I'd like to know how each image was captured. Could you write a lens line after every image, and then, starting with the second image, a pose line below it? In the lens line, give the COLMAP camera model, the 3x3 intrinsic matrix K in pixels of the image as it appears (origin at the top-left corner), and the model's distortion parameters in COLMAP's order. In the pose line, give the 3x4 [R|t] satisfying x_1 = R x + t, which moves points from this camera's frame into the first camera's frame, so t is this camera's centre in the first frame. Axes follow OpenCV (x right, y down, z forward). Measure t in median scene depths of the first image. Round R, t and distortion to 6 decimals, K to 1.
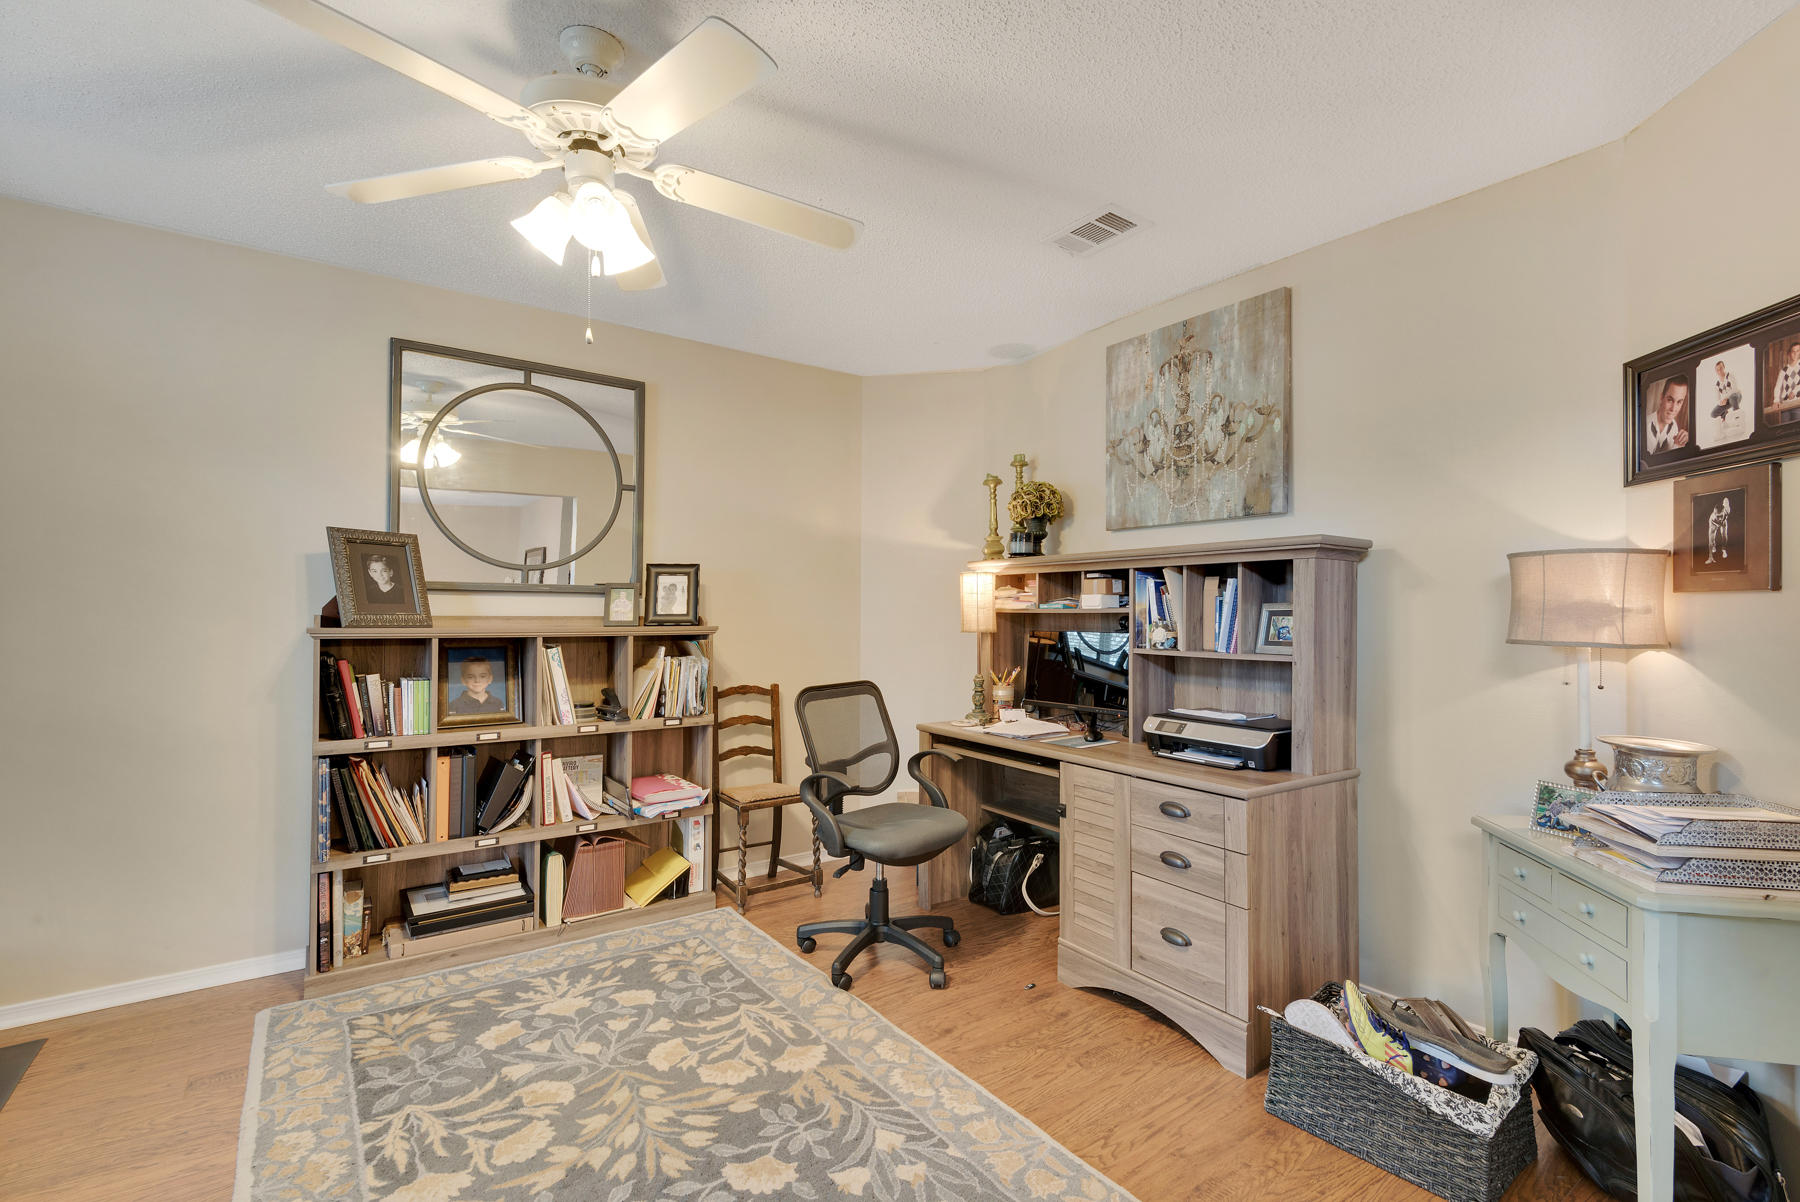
lens RADIAL K [[804.2, 0, 898.7], [0, 804.2, 610.6], [0, 0, 1]] dist [0.051548, -0.031274]
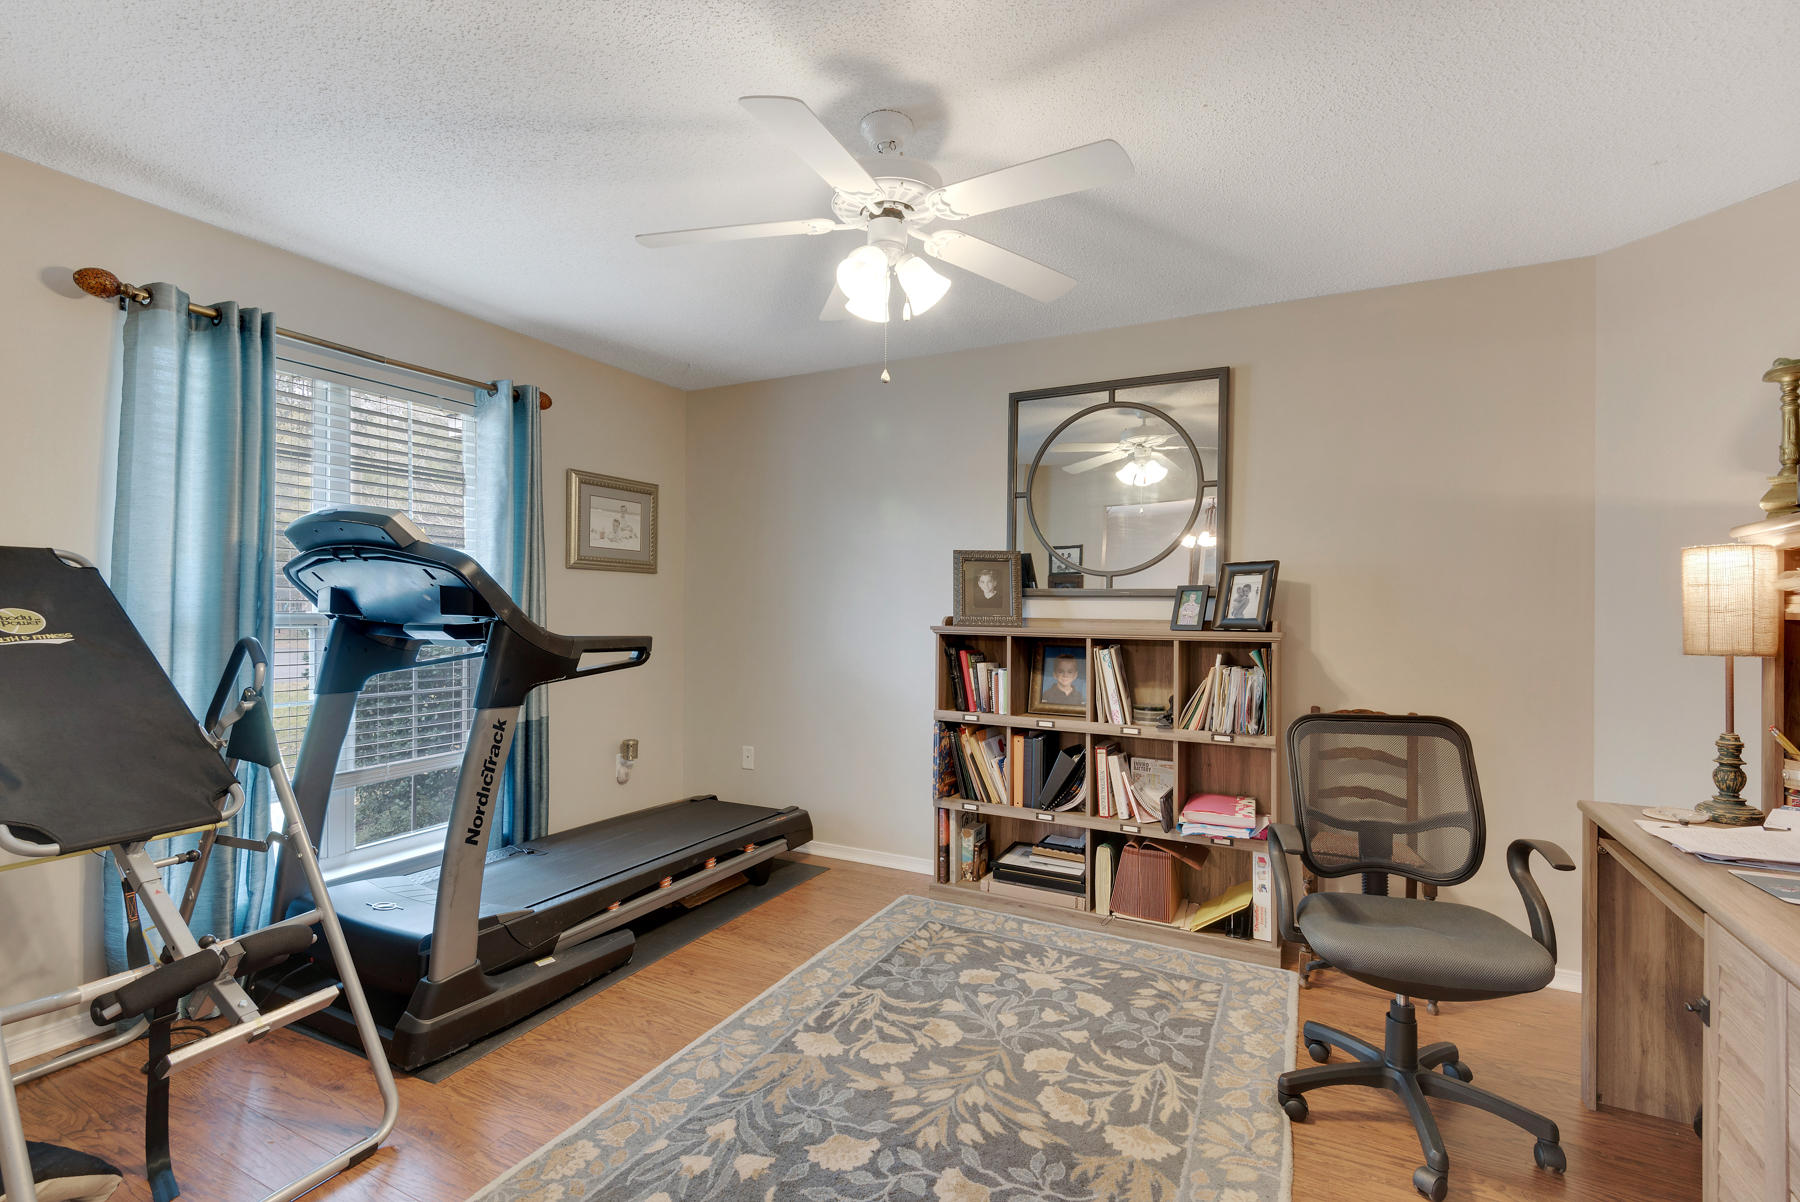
lens RADIAL K [[804.2, 0, 898.7], [0, 804.2, 610.6], [0, 0, 1]] dist [0.051548, -0.031274]
pose [[0.466756, -0.001202, -0.884385, 0.422382], [-0.004976, 0.999980, -0.003985, 0.001414], [0.884372, 0.006260, 0.466740, 0.309779]]
